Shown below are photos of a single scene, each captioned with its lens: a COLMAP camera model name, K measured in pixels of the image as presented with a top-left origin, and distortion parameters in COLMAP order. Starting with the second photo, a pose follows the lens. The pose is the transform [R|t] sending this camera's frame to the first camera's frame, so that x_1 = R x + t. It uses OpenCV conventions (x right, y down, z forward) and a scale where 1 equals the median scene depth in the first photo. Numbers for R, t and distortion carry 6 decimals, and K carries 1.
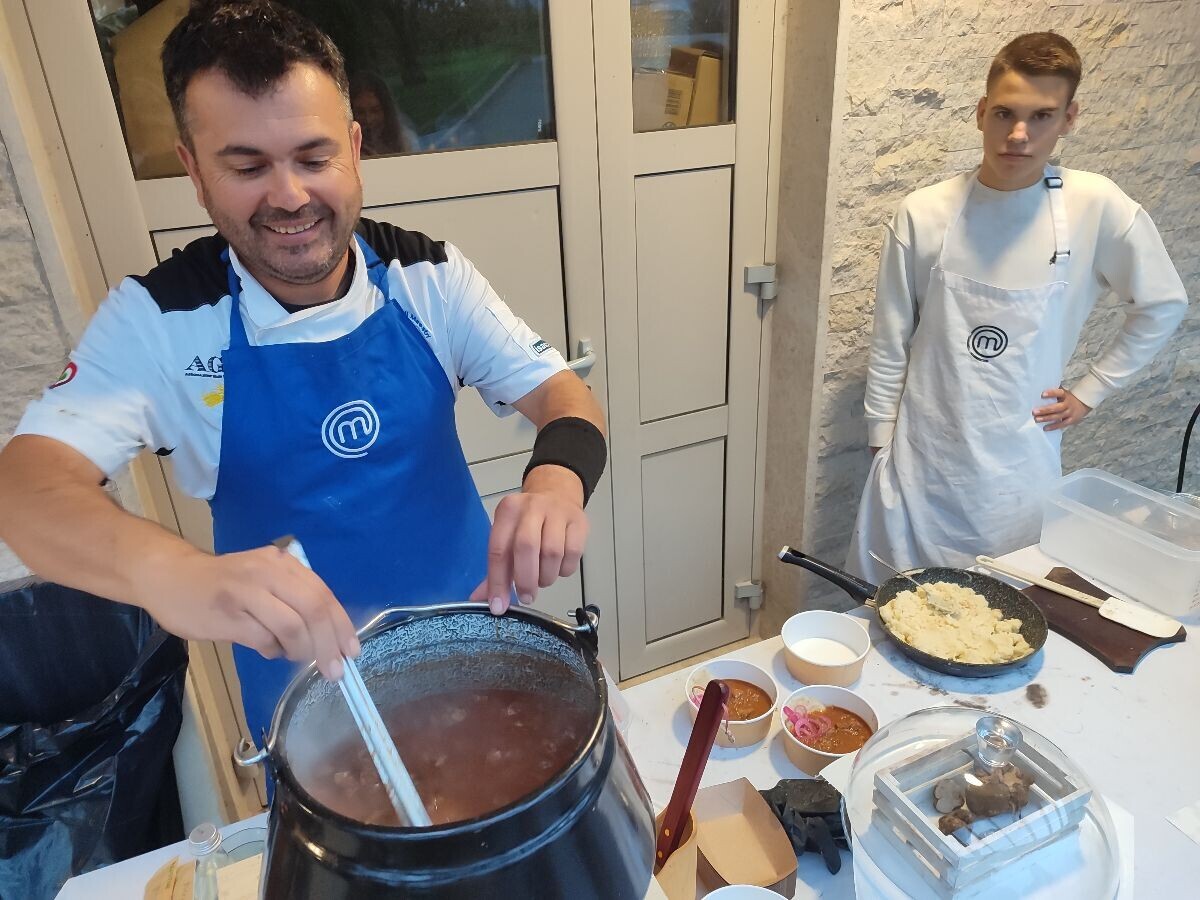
lens RADIAL K [[843.3, 0, 581.4], [0, 843.3, 439.5], [0, 0, 1]] dist [0.006126, -0.007925]
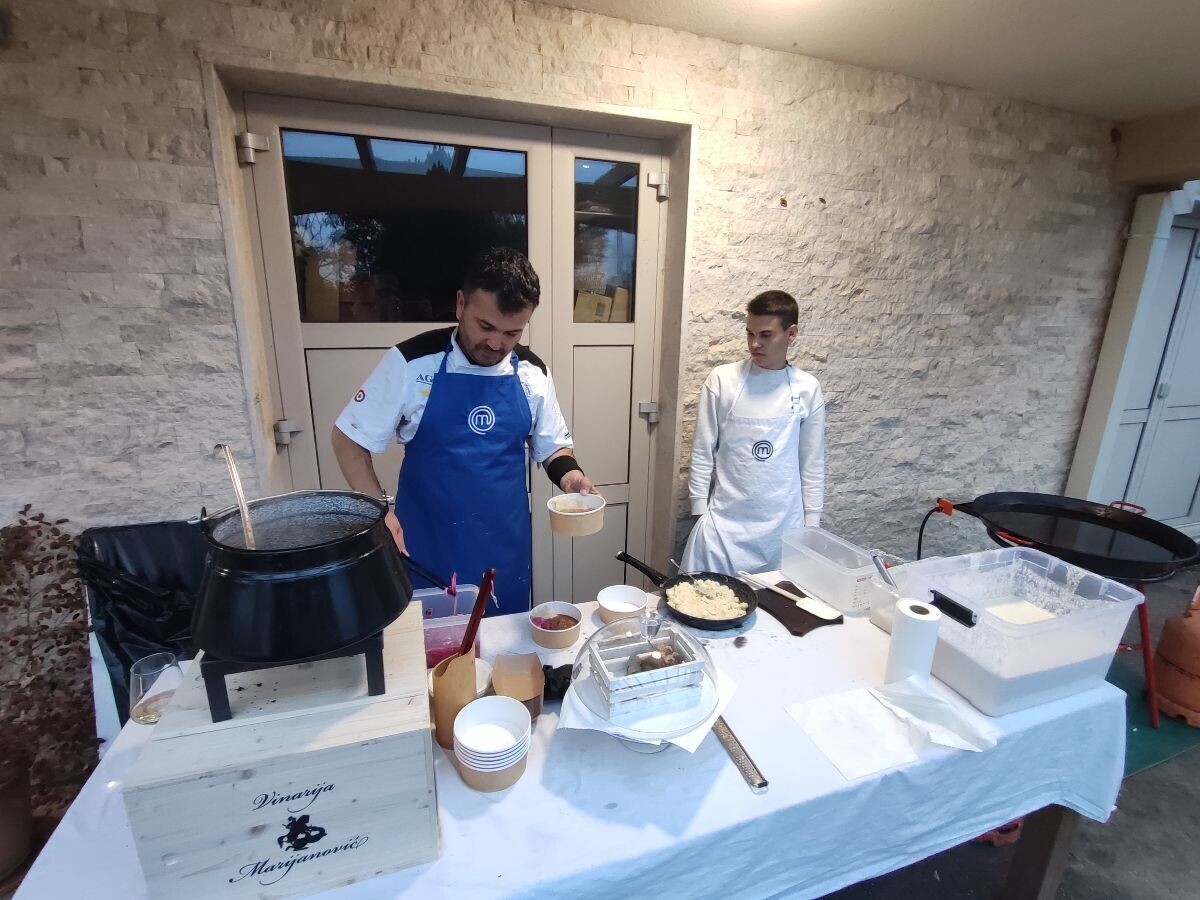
lens RADIAL K [[542.9, 0, 600.0], [0, 542.9, 450.0], [0, 0, 1]] dist [-0.037122, 0.000210]
pose [[0.992981, 0.087599, -0.079469, 0.230738], [-0.100770, 0.978367, -0.180677, 0.111129], [0.061922, 0.187417, 0.980327, -0.093765]]
